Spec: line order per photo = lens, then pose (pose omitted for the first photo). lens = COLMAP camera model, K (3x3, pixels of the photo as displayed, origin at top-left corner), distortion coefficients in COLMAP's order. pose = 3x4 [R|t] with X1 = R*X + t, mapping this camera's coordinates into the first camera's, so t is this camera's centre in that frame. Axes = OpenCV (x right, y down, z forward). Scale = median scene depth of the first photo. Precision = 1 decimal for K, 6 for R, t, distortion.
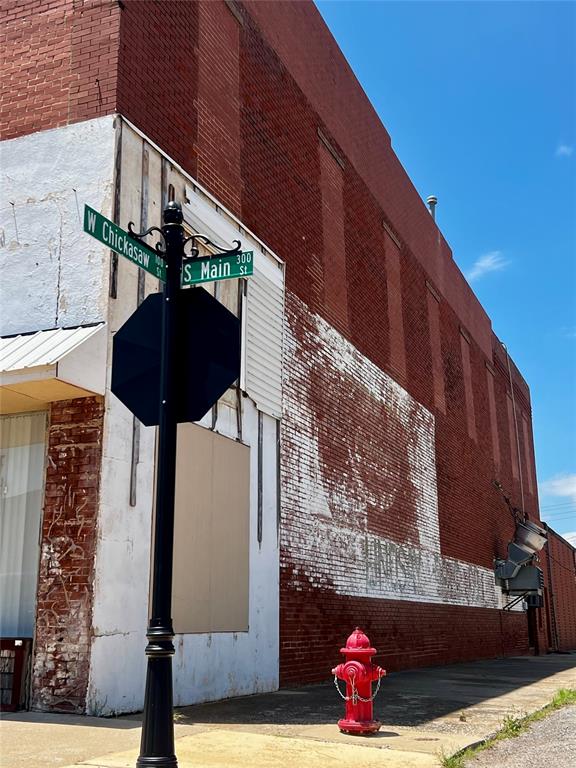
lens RADIAL K [[895.4, 0, 294.9], [0, 895.4, 388.4], [0, 0, 1]] dist [0.041017, 0.000000]
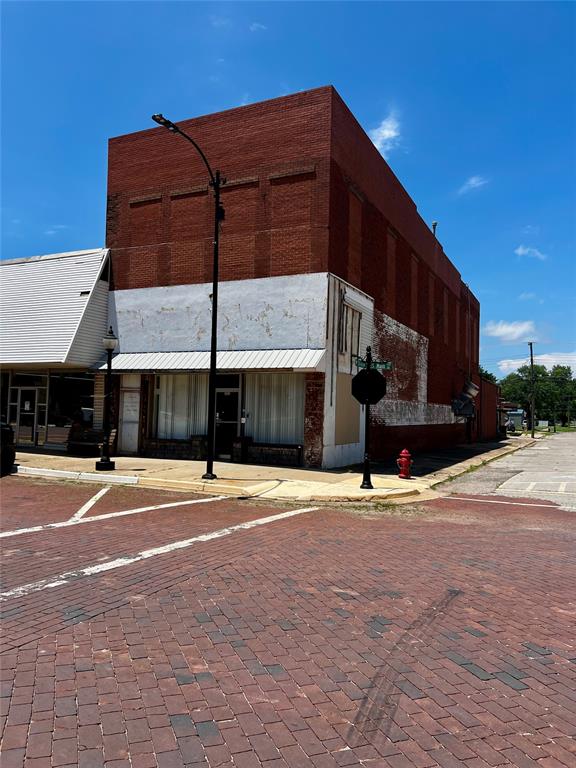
lens RADIAL K [[575.0, 0, 293.8], [0, 575.0, 381.2], [0, 0, 1]] dist [0.038094, -0.017897]
pose [[0.997709, 0.034711, -0.058075, -0.113128], [-0.021953, 0.978007, 0.207411, -0.206454], [0.063997, -0.205661, 0.976528, -0.533671]]
